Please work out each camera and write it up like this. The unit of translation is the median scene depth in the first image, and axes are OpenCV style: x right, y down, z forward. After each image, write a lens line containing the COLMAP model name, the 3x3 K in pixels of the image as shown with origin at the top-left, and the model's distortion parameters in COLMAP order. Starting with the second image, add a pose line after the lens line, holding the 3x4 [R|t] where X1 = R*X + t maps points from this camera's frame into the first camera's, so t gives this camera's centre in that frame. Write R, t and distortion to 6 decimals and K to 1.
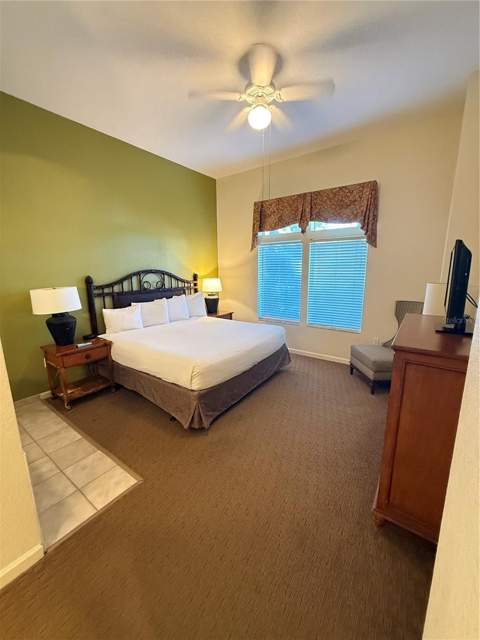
lens RADIAL K [[254.9, 0, 239.0], [0, 254.9, 316.6], [0, 0, 1]] dist [-0.000593, 0.000075]
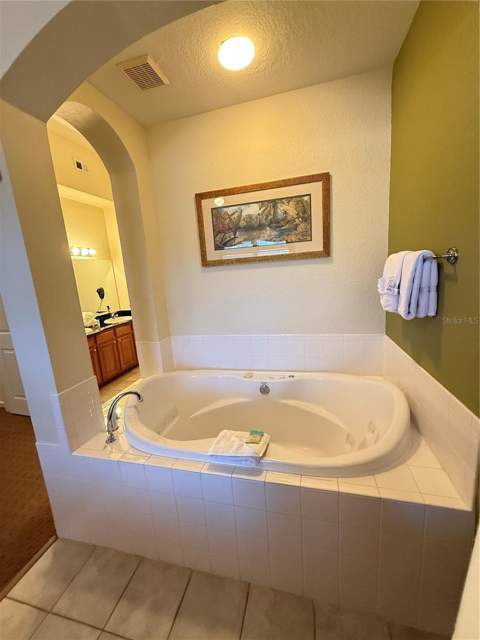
lens RADIAL K [[254.9, 0, 241.4], [0, 254.9, 318.4], [0, 0, 1]] dist [-0.000593, 0.000075]
pose [[-0.927207, 0.137871, -0.348250, -0.505415], [0.008849, 0.937591, 0.347628, -0.126650], [0.374444, 0.319241, -0.870561, 0.794393]]
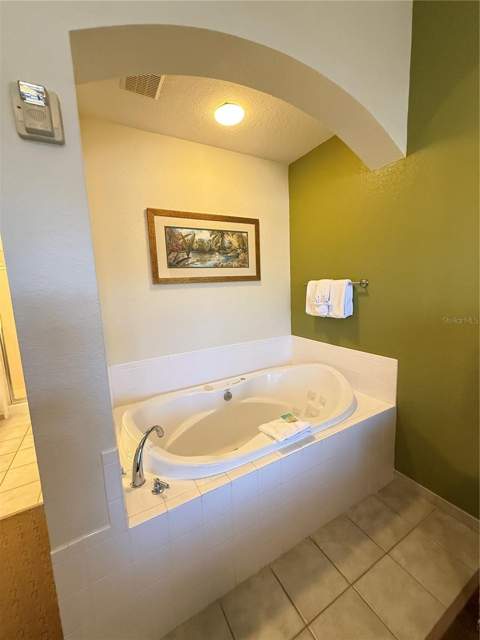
lens RADIAL K [[254.9, 0, 240.4], [0, 254.9, 318.0], [0, 0, 1]] dist [-0.000593, 0.000075]
pose [[-0.420043, 0.142713, -0.896213, -0.198598], [-0.122017, 0.969709, 0.211605, -0.101682], [0.899264, 0.198236, -0.389906, 0.598212]]
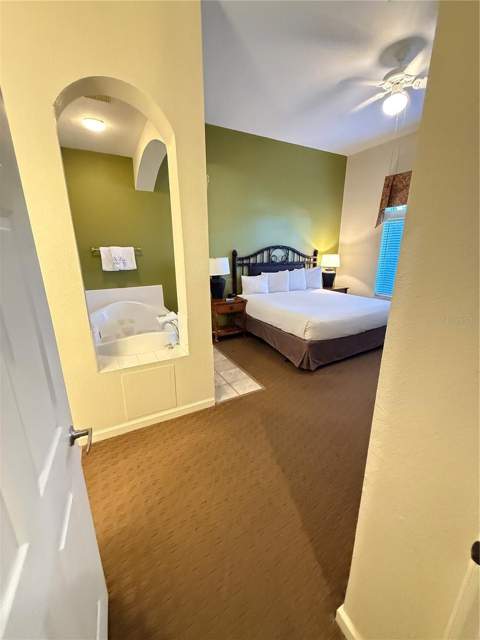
lens RADIAL K [[254.9, 0, 240.3], [0, 254.9, 316.4], [0, 0, 1]] dist [-0.000593, 0.000075]
pose [[0.904555, 0.120375, -0.409012, 0.025876], [-0.085456, 0.991037, 0.102677, 0.044809], [0.417706, -0.057924, 0.906734, -0.215362]]
